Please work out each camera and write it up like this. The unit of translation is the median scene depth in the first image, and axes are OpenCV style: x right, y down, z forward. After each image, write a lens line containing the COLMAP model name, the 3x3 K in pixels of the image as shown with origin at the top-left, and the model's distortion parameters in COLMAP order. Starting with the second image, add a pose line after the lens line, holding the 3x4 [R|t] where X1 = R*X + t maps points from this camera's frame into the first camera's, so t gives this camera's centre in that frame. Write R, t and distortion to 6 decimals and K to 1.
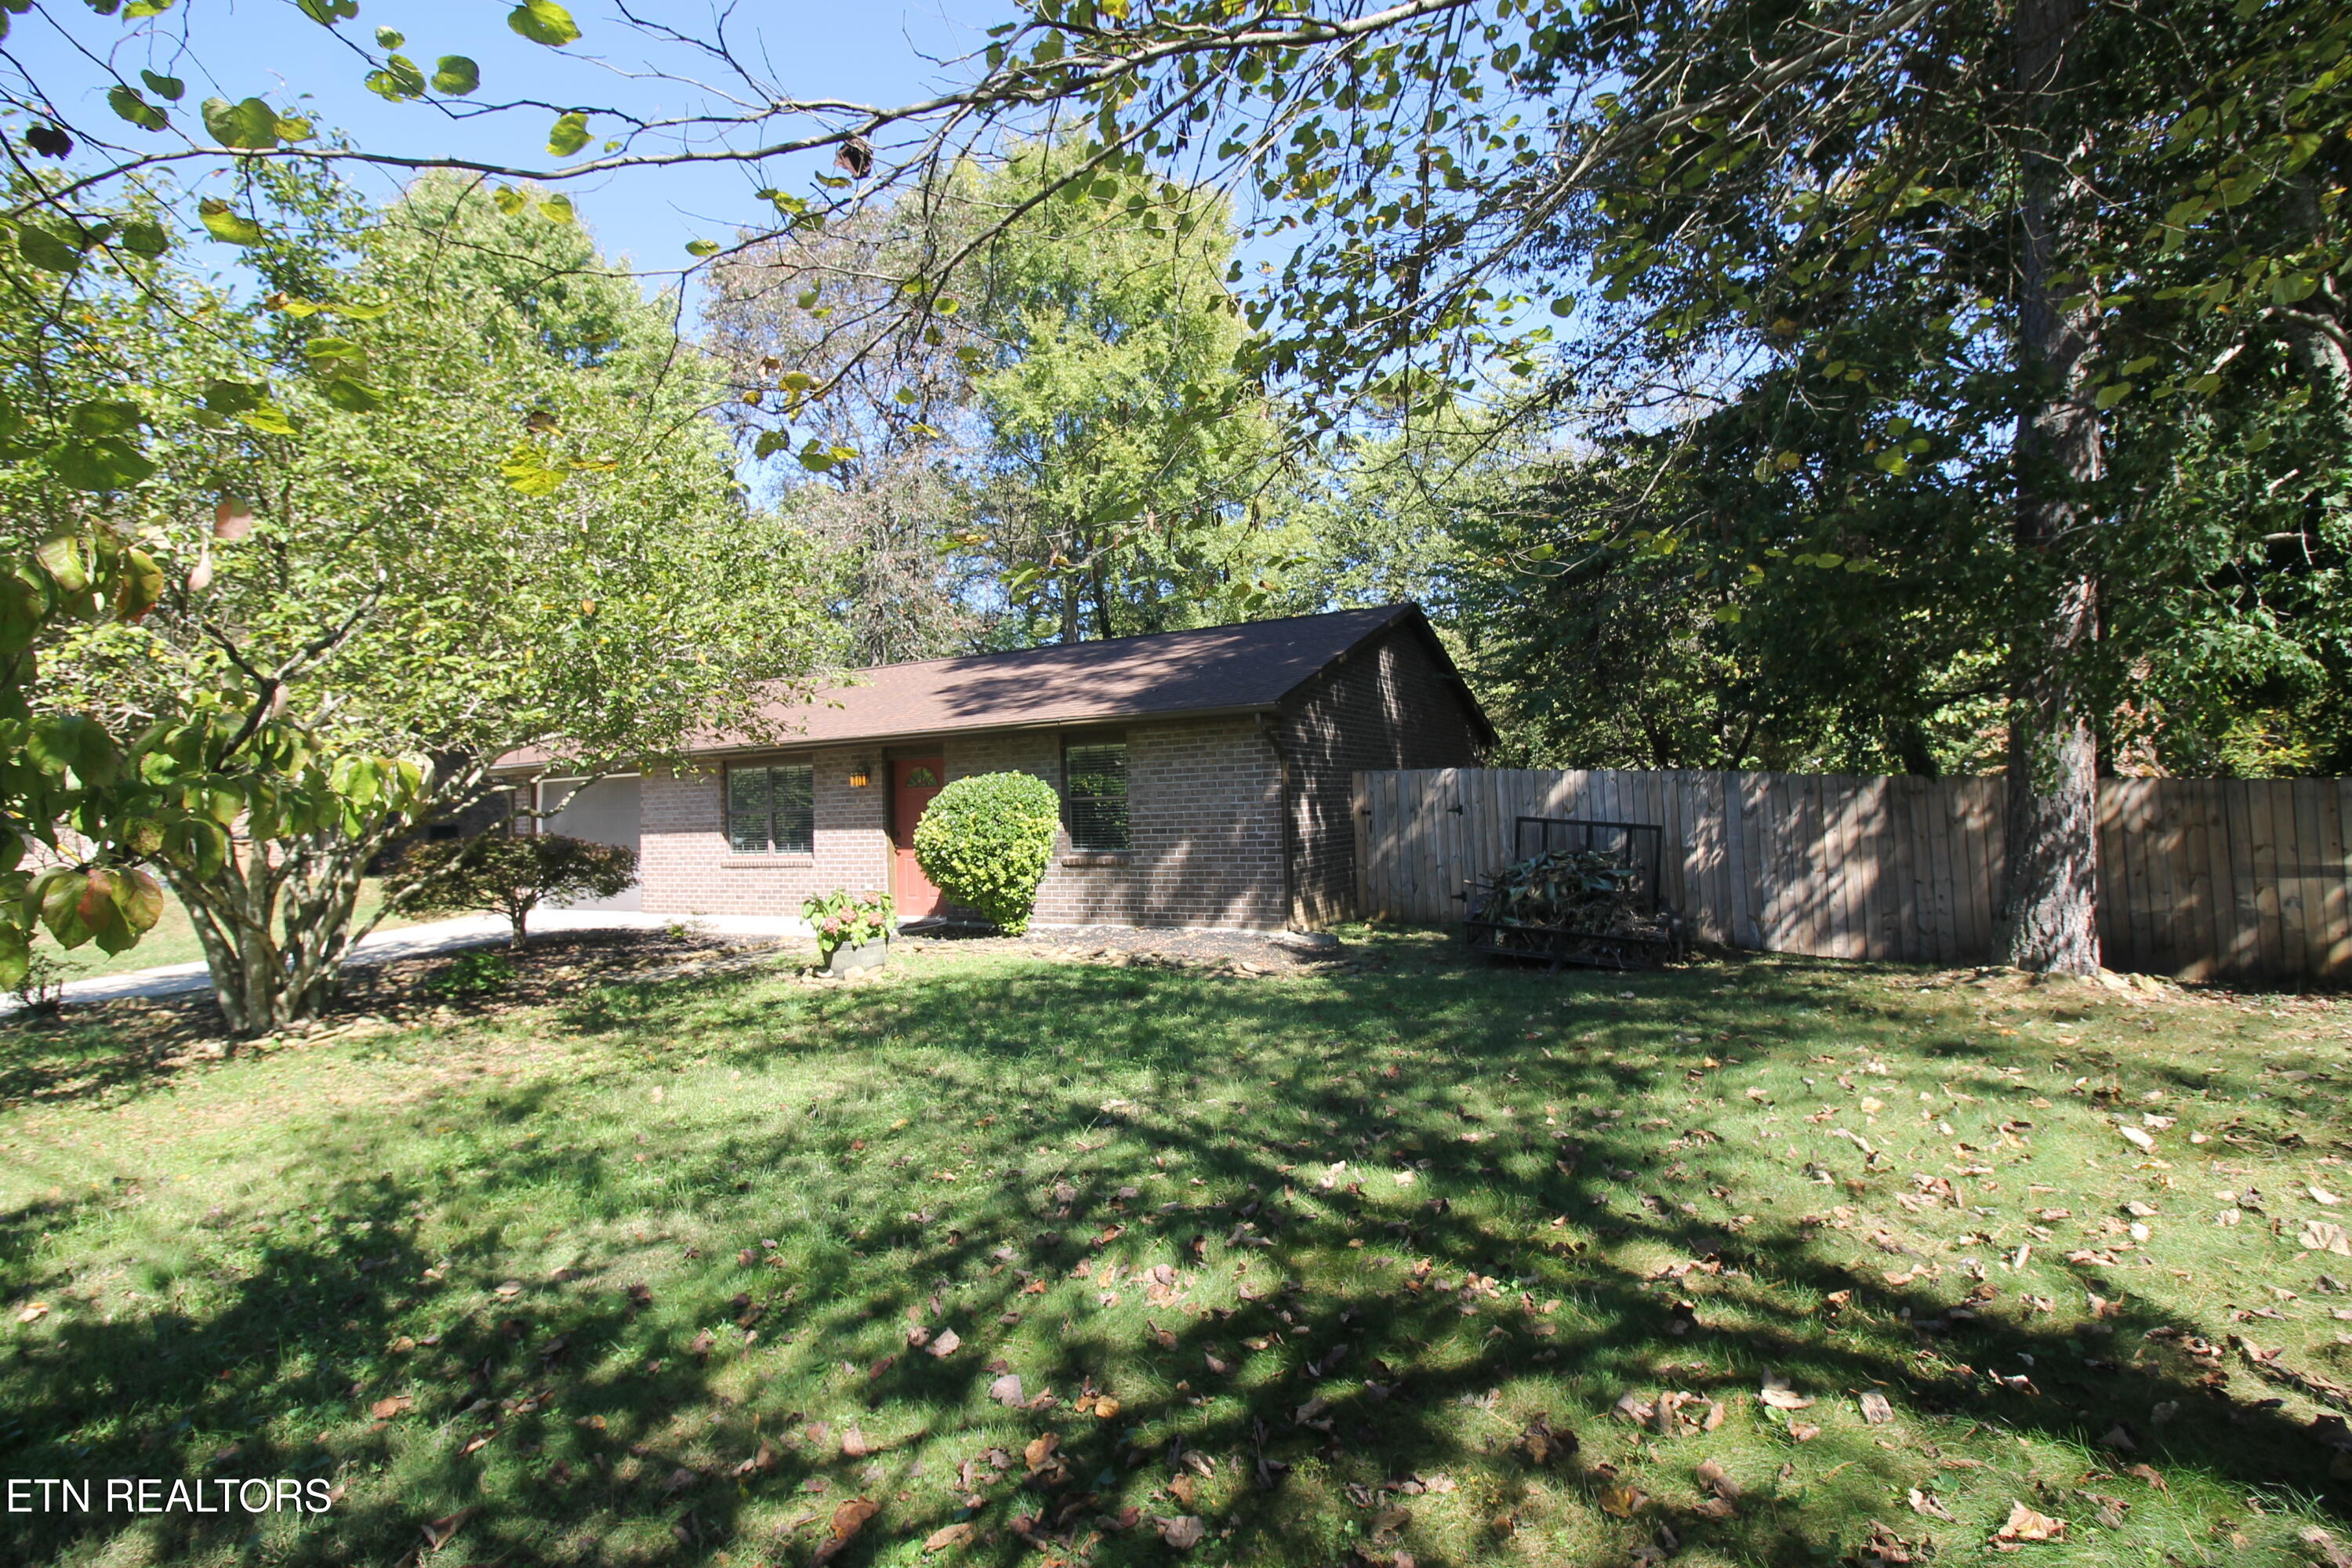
lens RADIAL K [[1109.7, 0, 1174.5], [0, 1109.7, 782.3], [0, 0, 1]] dist [-0.008888, -0.009933]
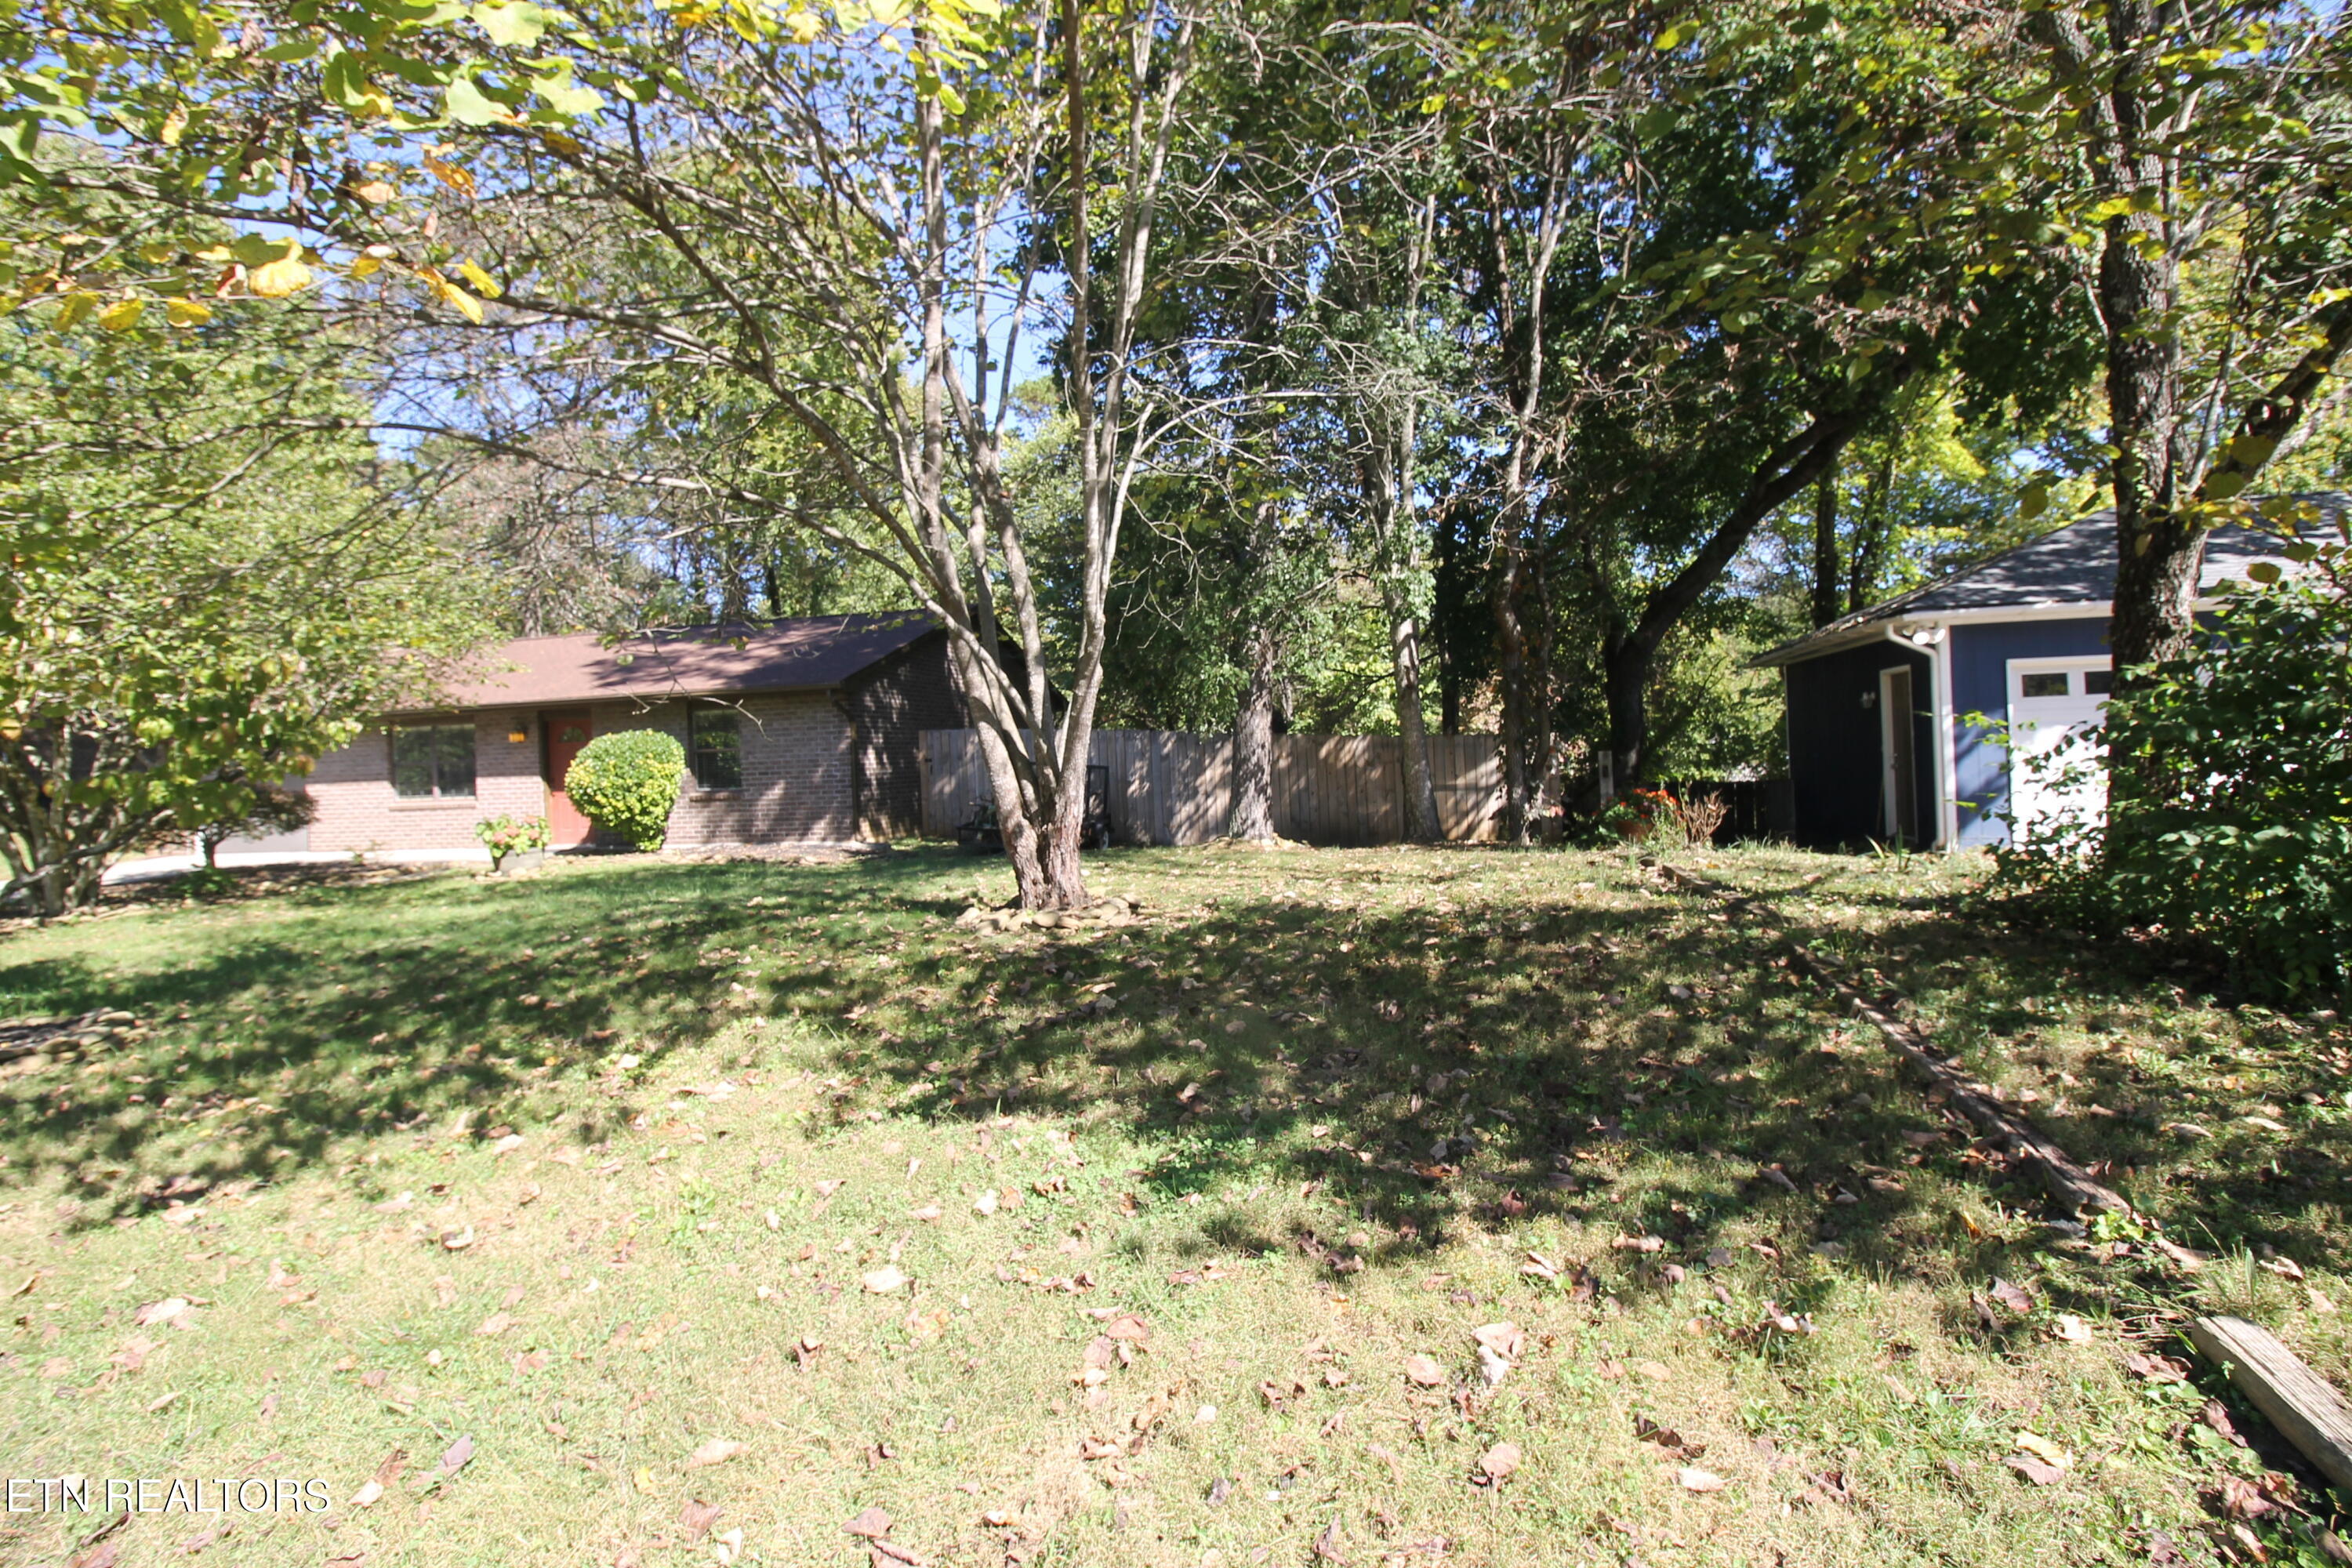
lens RADIAL K [[1109.7, 0, 1178.7], [0, 1109.7, 786.1], [0, 0, 1]] dist [-0.008888, -0.009933]
pose [[0.964781, -0.010400, 0.262850, 0.121920], [0.000062, 0.999227, 0.039309, 0.005623], [-0.263056, -0.037908, 0.964036, -0.453805]]
